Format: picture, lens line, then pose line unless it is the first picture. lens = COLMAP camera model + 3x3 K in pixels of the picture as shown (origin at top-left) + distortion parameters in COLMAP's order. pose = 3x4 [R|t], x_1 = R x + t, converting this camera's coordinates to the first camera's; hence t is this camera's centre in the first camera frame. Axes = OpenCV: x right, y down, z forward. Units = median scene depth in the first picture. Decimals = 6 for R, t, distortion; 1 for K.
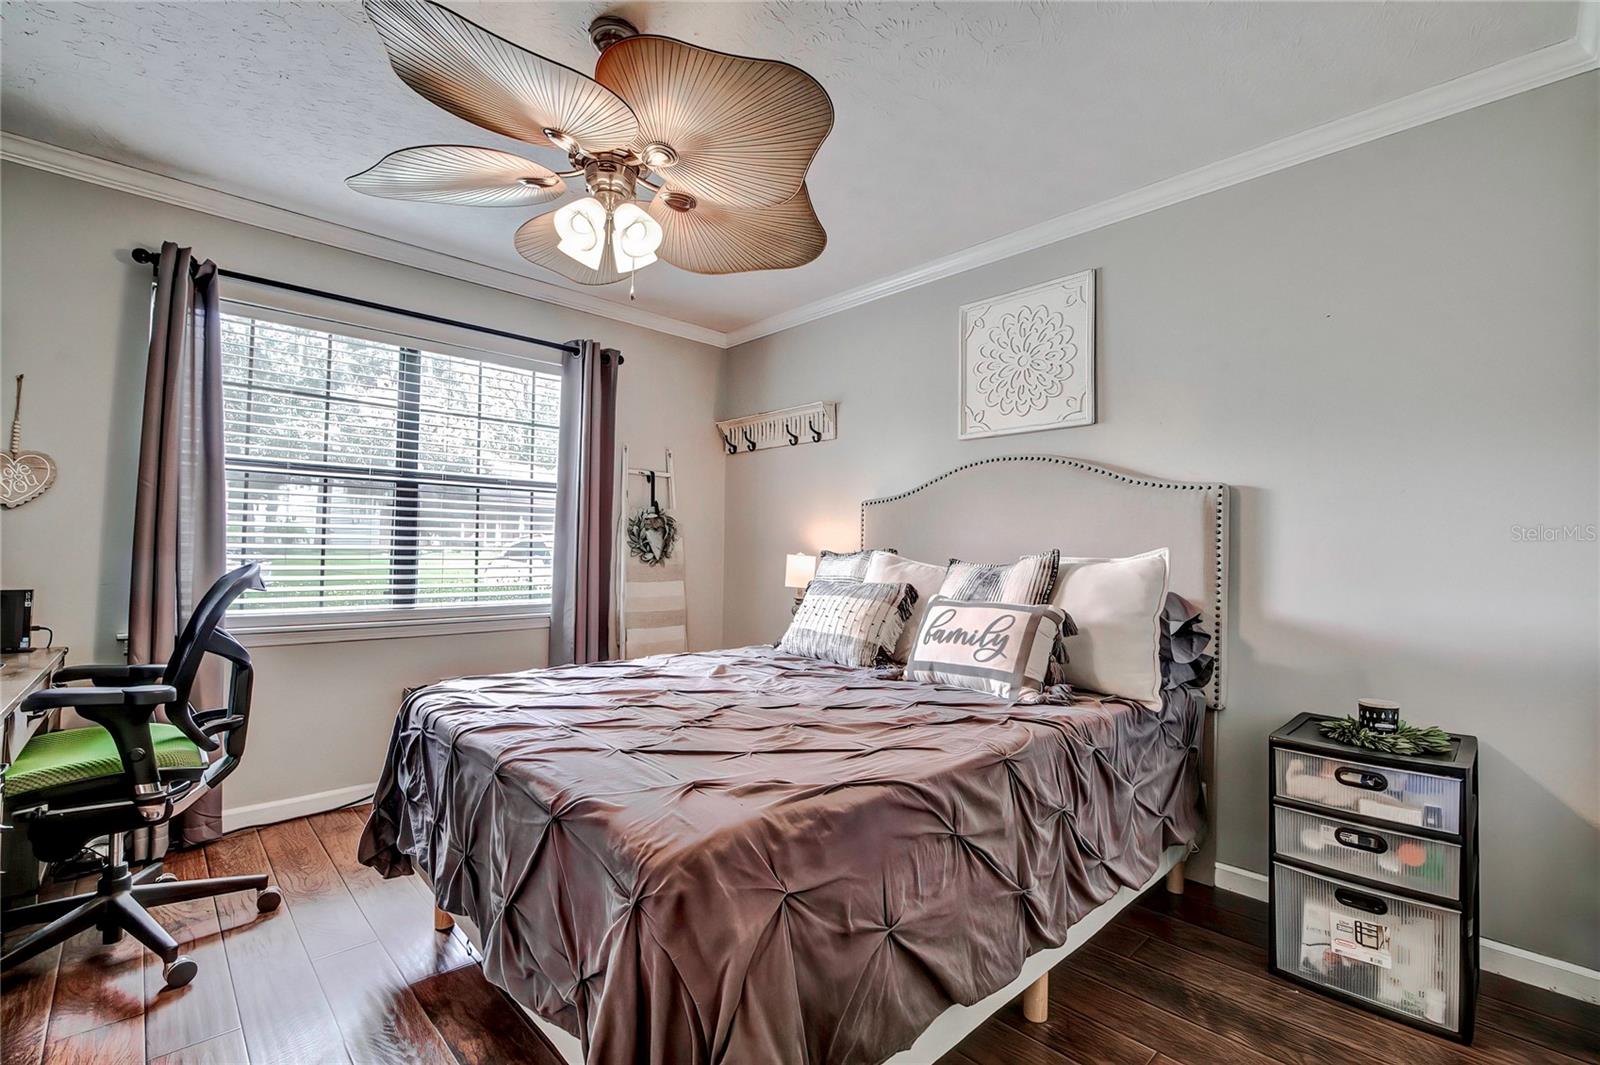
lens RADIAL K [[701.4, 0, 790.8], [0, 701.4, 531.6], [0, 0, 1]] dist [-0.014956, 0.000442]
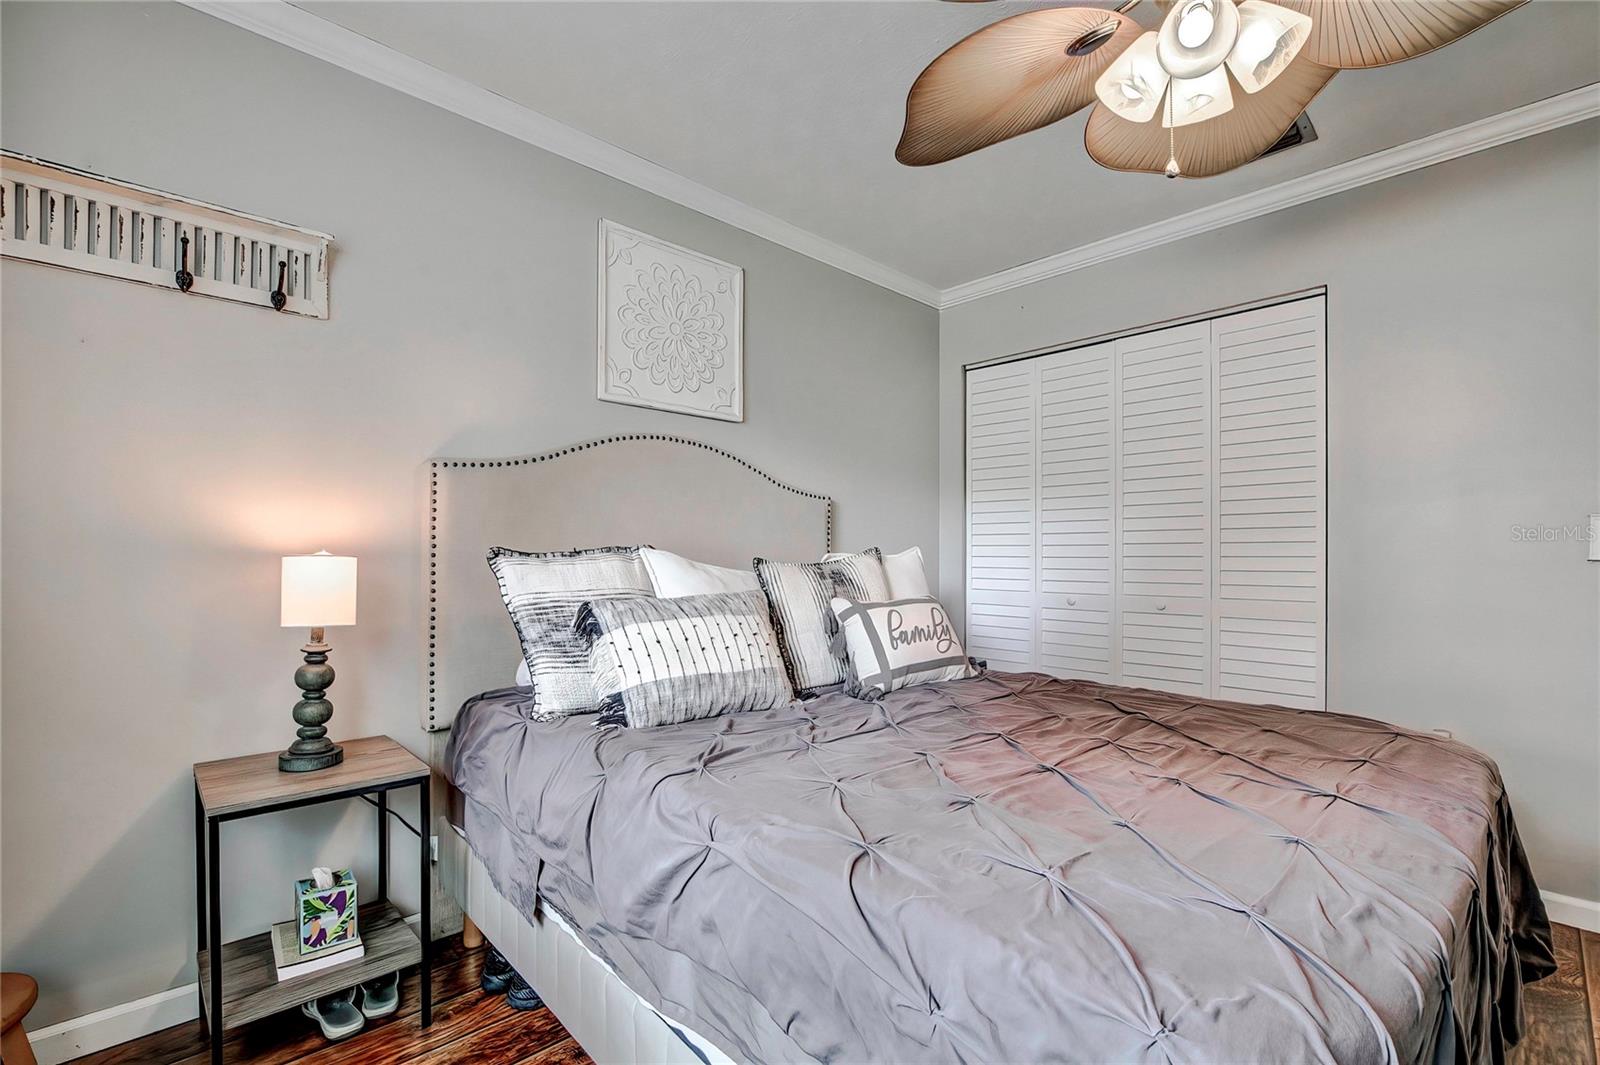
lens RADIAL K [[707.6, 0, 793.4], [0, 707.6, 555.5], [0, 0, 1]] dist [-0.000718, 0.000061]
pose [[-0.007226, -0.010258, 0.999921, -0.563158], [-0.032156, 0.999433, 0.010021, 0.024344], [-0.999457, -0.032081, -0.007552, 0.874290]]
